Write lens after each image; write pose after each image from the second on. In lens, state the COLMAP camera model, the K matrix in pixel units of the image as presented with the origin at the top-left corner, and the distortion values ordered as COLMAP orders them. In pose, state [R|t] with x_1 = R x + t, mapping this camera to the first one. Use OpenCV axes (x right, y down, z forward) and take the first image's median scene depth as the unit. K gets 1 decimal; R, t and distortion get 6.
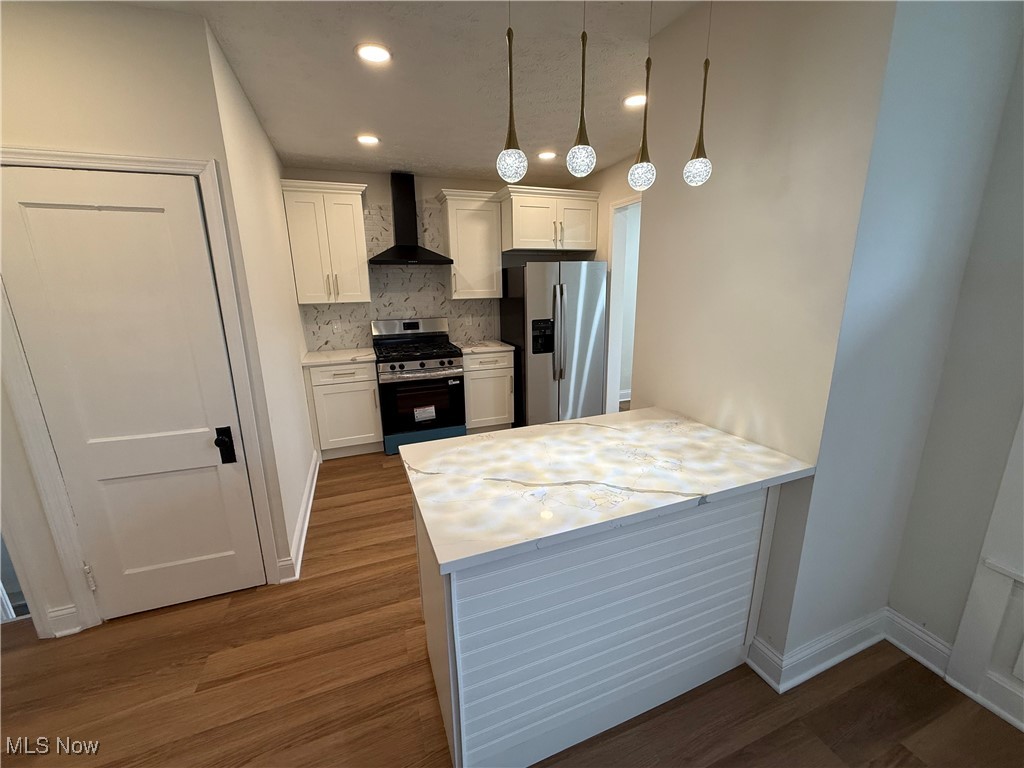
lens RADIAL K [[407.0, 0, 507.5], [0, 407.0, 383.8], [0, 0, 1]] dist [0.000155, -0.000396]
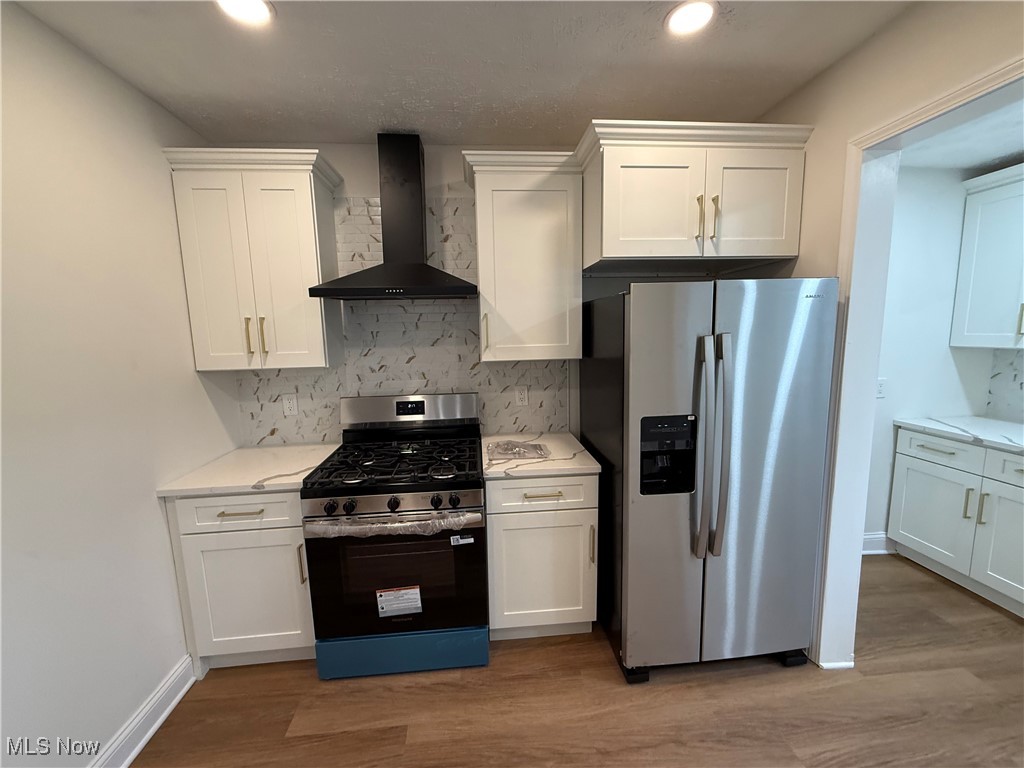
lens RADIAL K [[407.0, 0, 509.5], [0, 407.0, 384.1], [0, 0, 1]] dist [0.000155, -0.000396]
pose [[0.964136, 0.029917, -0.263719, 0.037565], [-0.056151, 0.994127, -0.092507, -0.139151], [0.259403, 0.103998, 0.960154, 0.535479]]
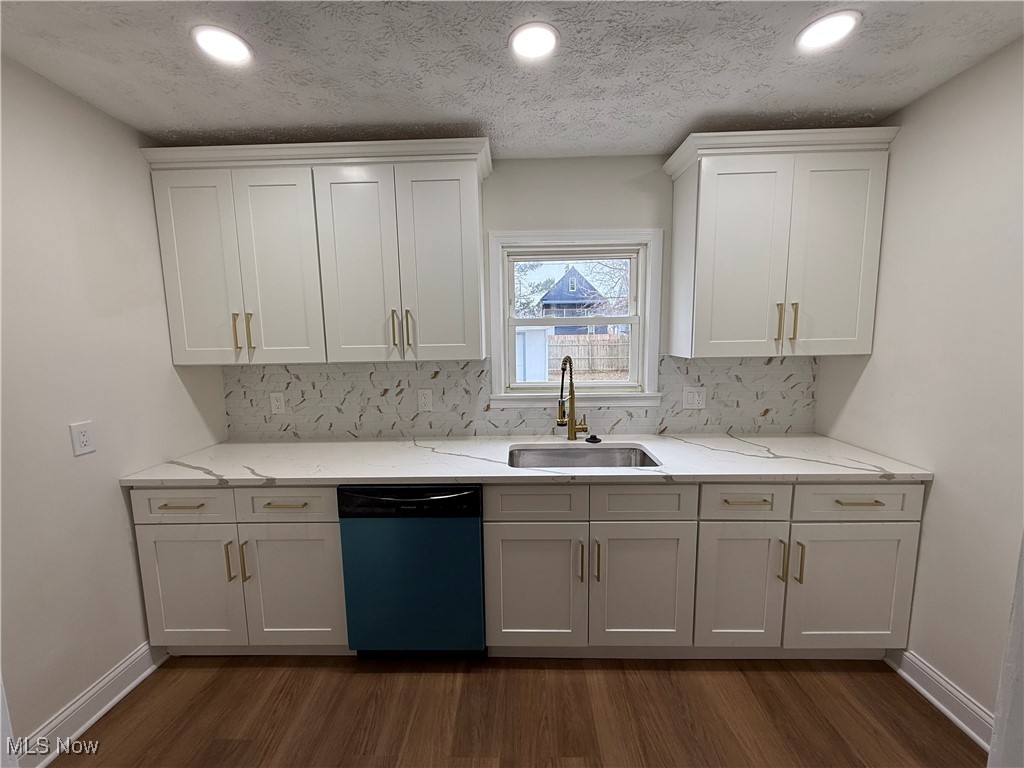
lens RADIAL K [[407.0, 0, 512.7], [0, 407.0, 384.8], [0, 0, 1]] dist [0.000155, -0.000396]
pose [[0.361547, -0.100333, 0.926939, 0.228759], [0.226612, 0.973836, 0.017021, -0.189666], [-0.904395, 0.203902, 0.374825, 0.777051]]
